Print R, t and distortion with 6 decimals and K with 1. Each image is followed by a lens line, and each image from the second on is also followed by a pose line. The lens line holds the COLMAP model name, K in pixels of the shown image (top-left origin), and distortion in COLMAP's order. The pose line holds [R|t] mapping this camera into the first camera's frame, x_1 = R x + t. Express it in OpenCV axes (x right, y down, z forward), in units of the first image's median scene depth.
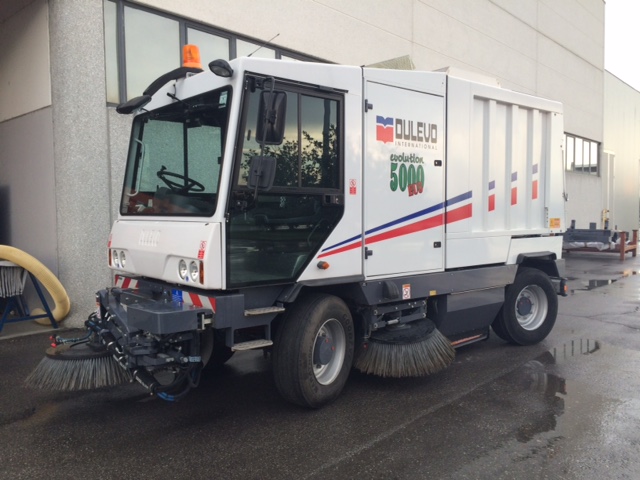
lens RADIAL K [[563.0, 0, 324.0], [0, 563.0, 242.6], [0, 0, 1]] dist [0.057101, -0.052322]
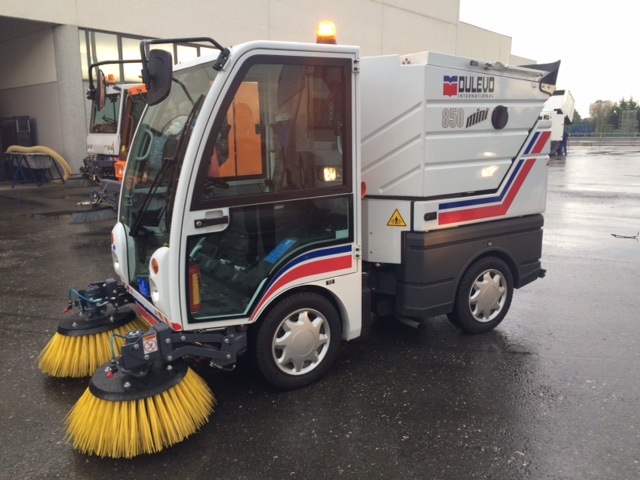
lens RADIAL K [[563.0, 0, 318.5], [0, 563.0, 237.9], [0, 0, 1]] dist [0.057101, -0.052322]
pose [[0.999897, 0.000455, 0.014322, 0.738343], [-0.002321, 0.991439, 0.130552, 0.097290], [-0.014140, -0.130571, 0.991338, -1.885847]]
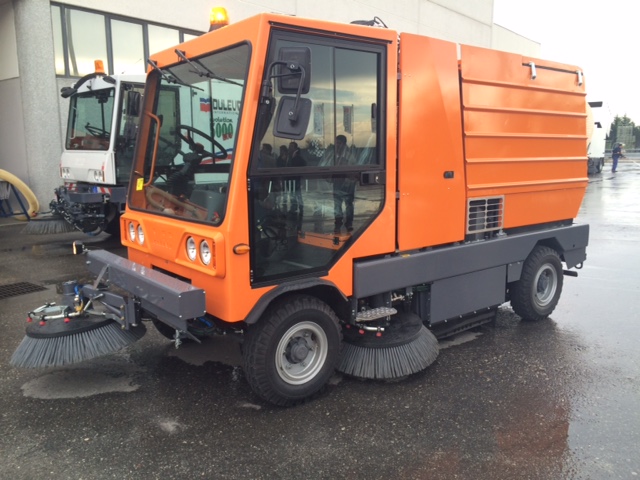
lens RADIAL K [[563.0, 0, 320.7], [0, 563.0, 239.1], [0, 0, 1]] dist [0.057101, -0.052322]
pose [[0.998586, -0.005038, 0.052918, 0.379510], [-0.000580, 0.994407, 0.105619, 0.046961], [-0.053154, -0.105500, 0.992998, -0.937346]]
